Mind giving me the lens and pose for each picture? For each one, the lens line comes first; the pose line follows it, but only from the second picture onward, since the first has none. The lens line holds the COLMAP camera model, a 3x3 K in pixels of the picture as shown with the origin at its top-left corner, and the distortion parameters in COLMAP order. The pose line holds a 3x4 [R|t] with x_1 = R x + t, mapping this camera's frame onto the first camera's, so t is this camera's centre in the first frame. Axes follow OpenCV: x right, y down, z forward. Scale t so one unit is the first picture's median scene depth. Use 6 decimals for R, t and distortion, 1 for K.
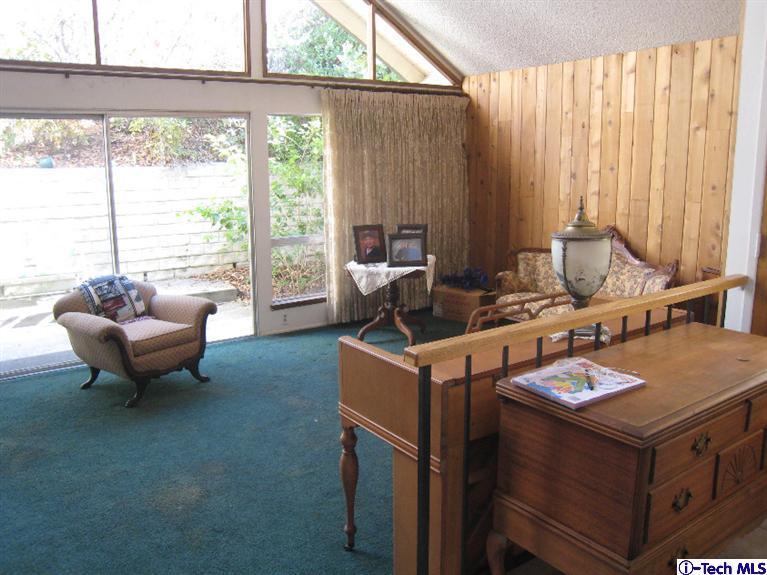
lens RADIAL K [[626.4, 0, 383.5], [0, 626.4, 287.5], [0, 0, 1]] dist [-0.091088, 0.000770]
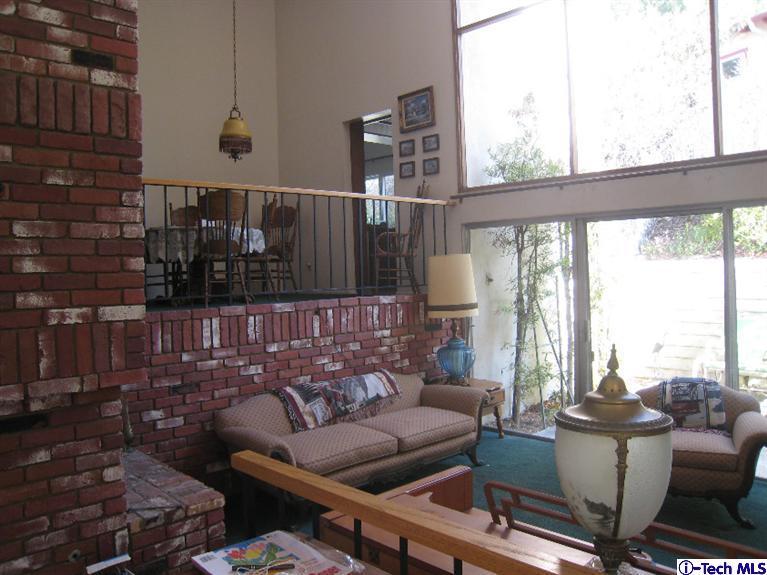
lens RADIAL K [[632.7, 0, 383.5], [0, 632.7, 287.5], [0, 0, 1]] dist [-0.051986, -0.000599]
pose [[0.160077, 0.036600, -0.986426, 0.420753], [-0.166768, 0.985950, 0.009520, -0.086121], [0.972915, 0.162980, 0.163932, 0.363796]]
